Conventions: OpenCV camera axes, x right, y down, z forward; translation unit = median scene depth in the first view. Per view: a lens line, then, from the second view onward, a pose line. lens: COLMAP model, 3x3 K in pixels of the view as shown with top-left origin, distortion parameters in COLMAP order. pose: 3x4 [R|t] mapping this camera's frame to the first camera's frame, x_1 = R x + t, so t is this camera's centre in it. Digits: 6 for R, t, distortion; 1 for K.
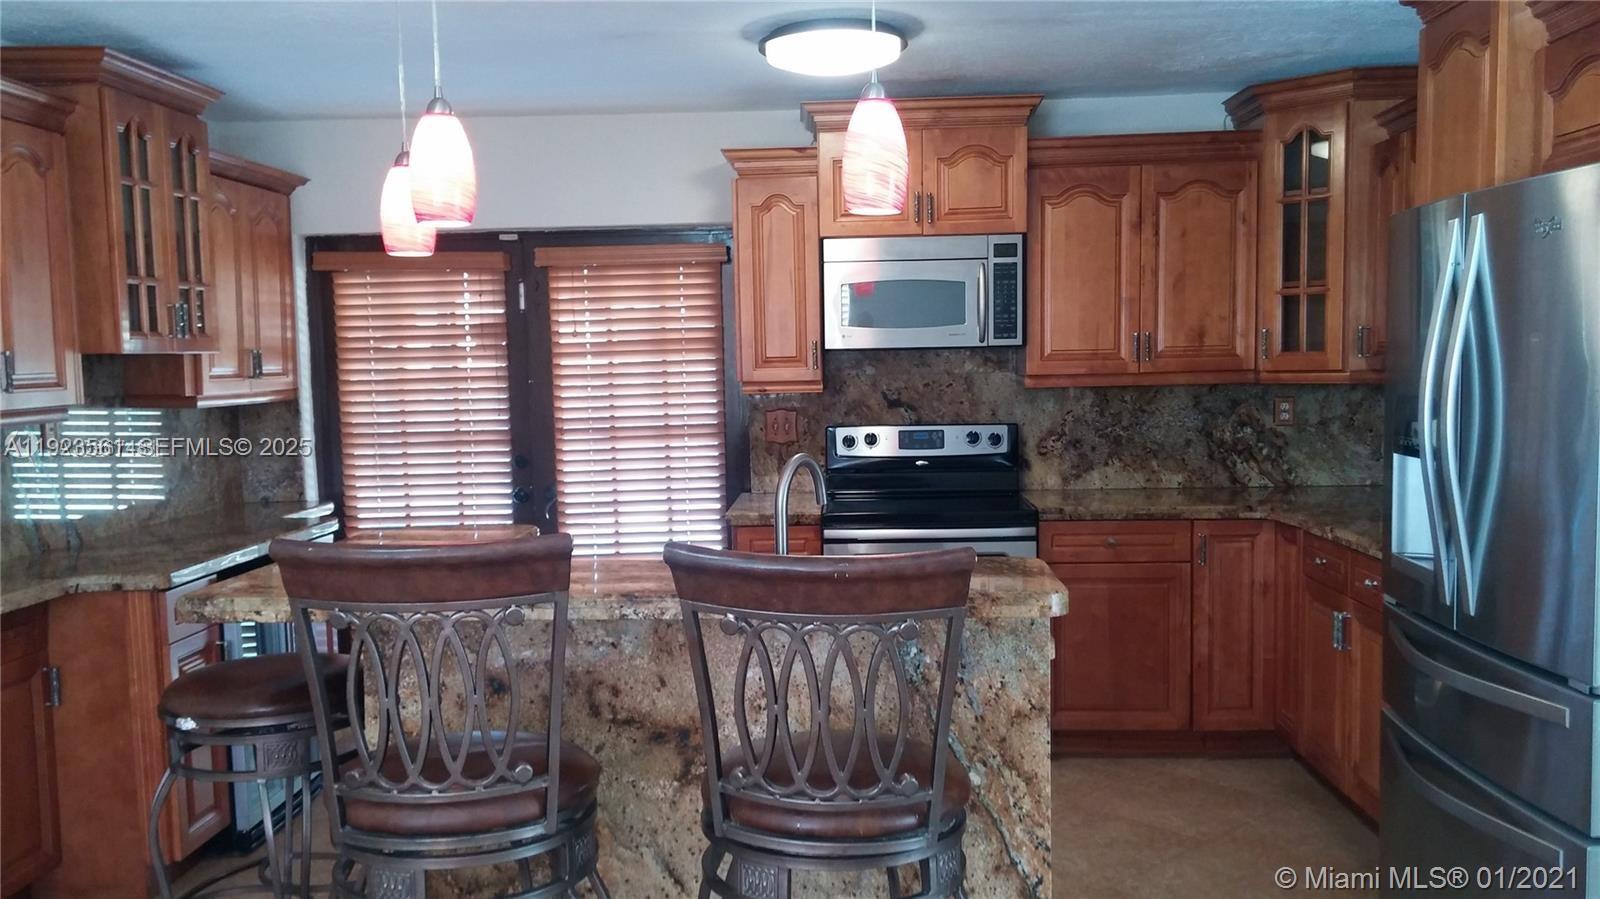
lens RADIAL K [[1332.9, 0, 799.4], [0, 1332.9, 449.7], [0, 0, 1]] dist [0.036252, -0.010515]
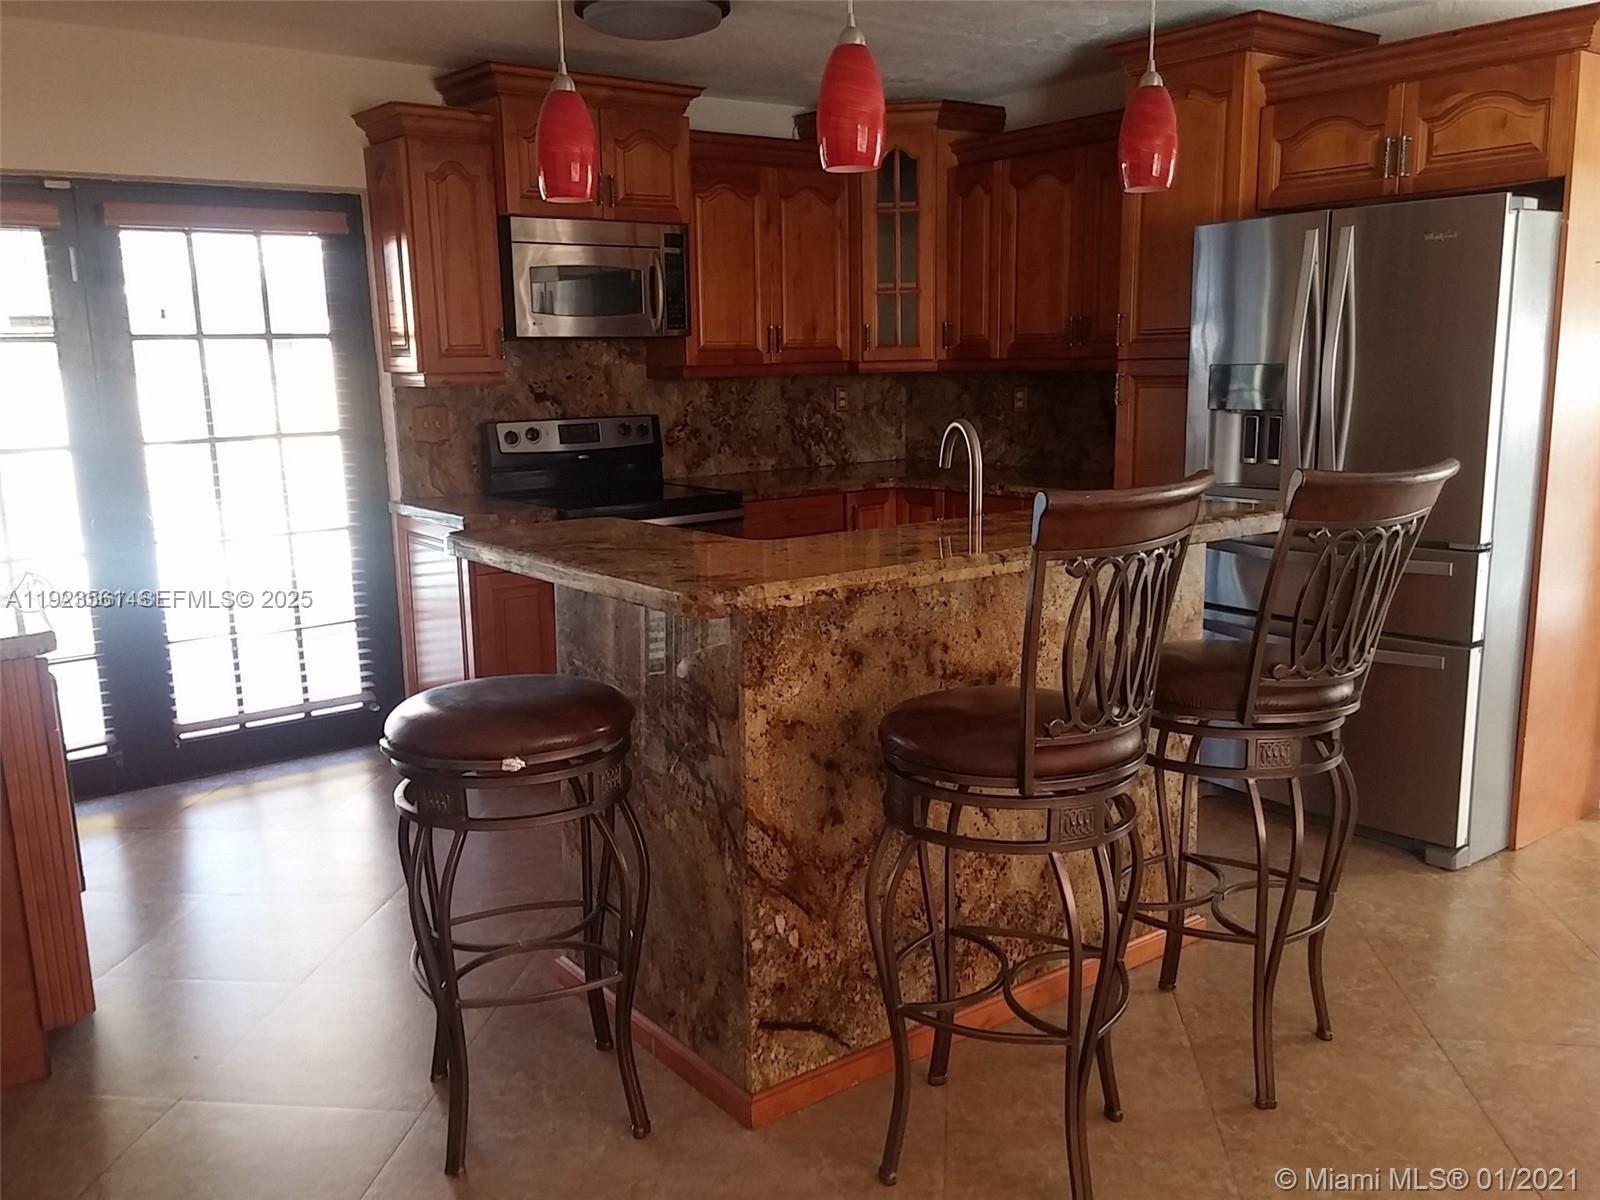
lens RADIAL K [[1324.9, 0, 800.8], [0, 1324.9, 606.9], [0, 0, 1]] dist [0.020566, -0.000603]
pose [[0.771247, -0.115383, 0.625992, -0.403476], [0.049897, 0.991367, 0.121254, 0.008834], [-0.634578, -0.062281, 0.770345, 0.130877]]
